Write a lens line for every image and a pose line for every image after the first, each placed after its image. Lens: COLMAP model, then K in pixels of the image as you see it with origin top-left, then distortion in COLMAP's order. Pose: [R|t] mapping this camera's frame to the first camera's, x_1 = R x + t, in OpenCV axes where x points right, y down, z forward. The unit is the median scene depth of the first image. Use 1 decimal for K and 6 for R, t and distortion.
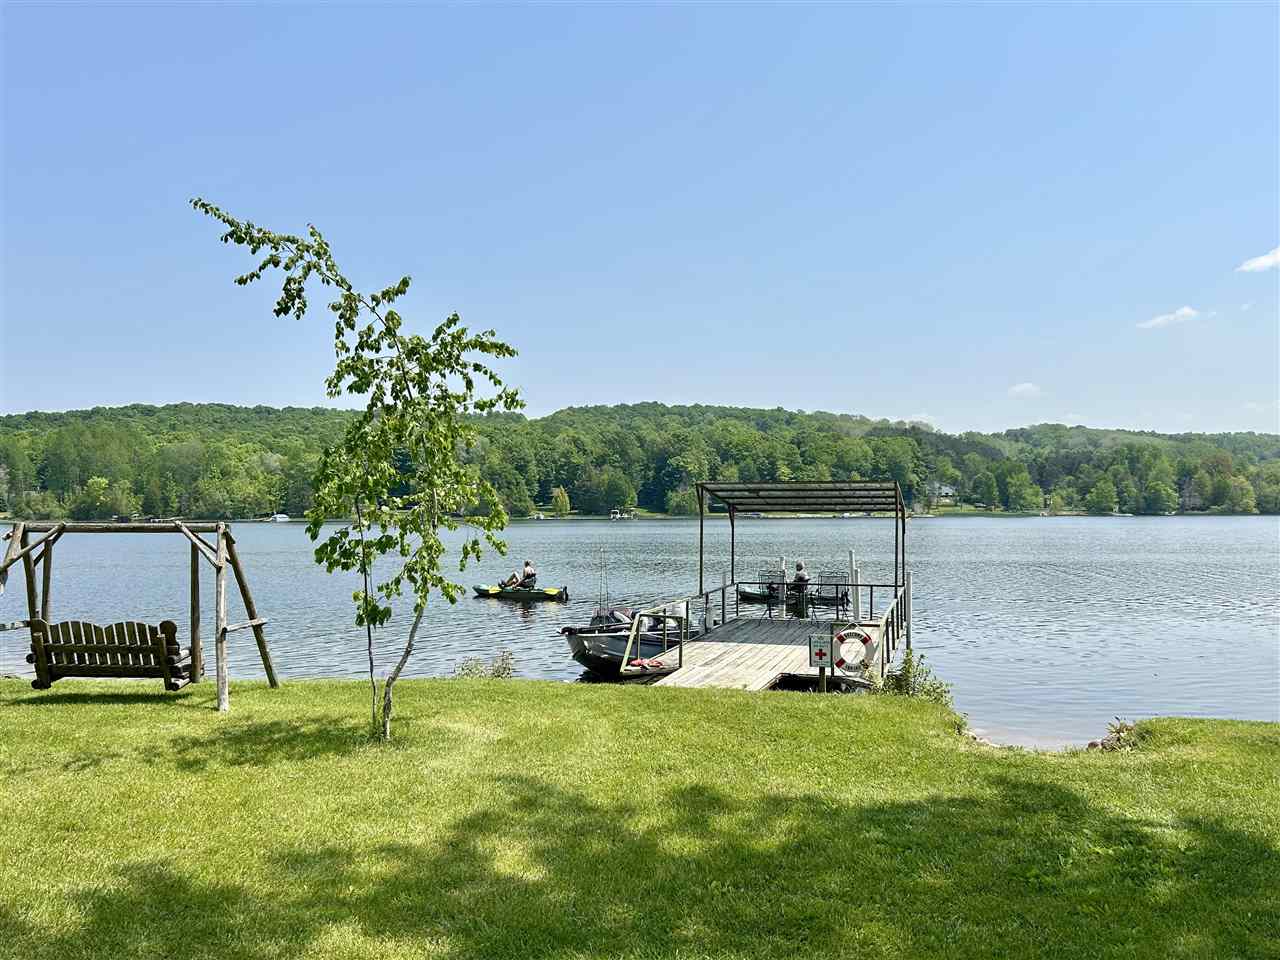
lens RADIAL K [[1043.0, 0, 641.9], [0, 1043.0, 478.5], [0, 0, 1]] dist [0.014304, -0.005539]
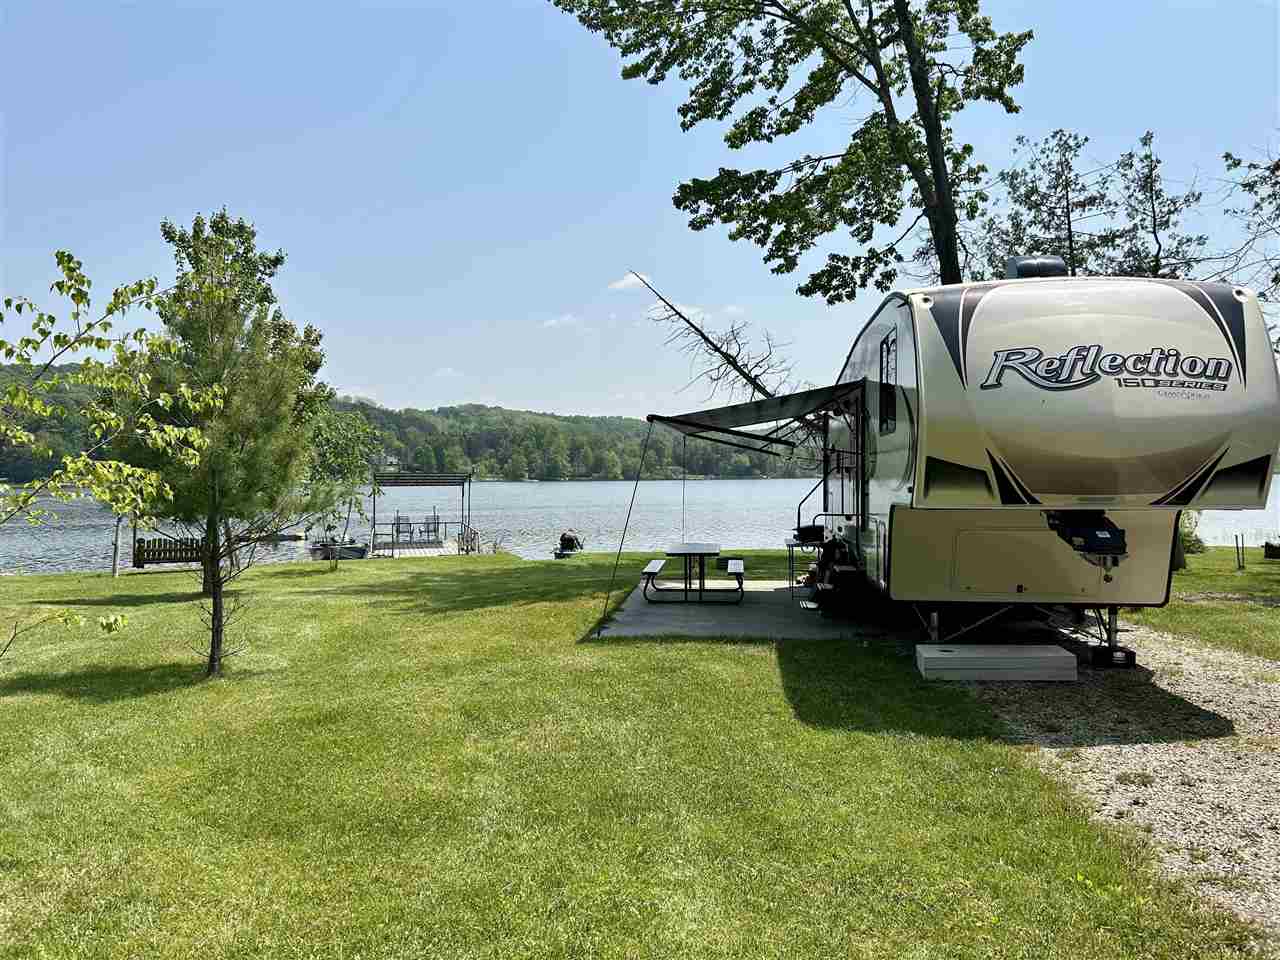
lens RADIAL K [[1042.4, 0, 640.1], [0, 1042.4, 477.9], [0, 0, 1]] dist [0.048302, -0.014147]
pose [[0.855070, -0.002164, 0.518509, -0.073769], [-0.015221, 0.999456, 0.029273, -0.006722], [-0.518290, -0.032923, 0.854571, -0.131491]]
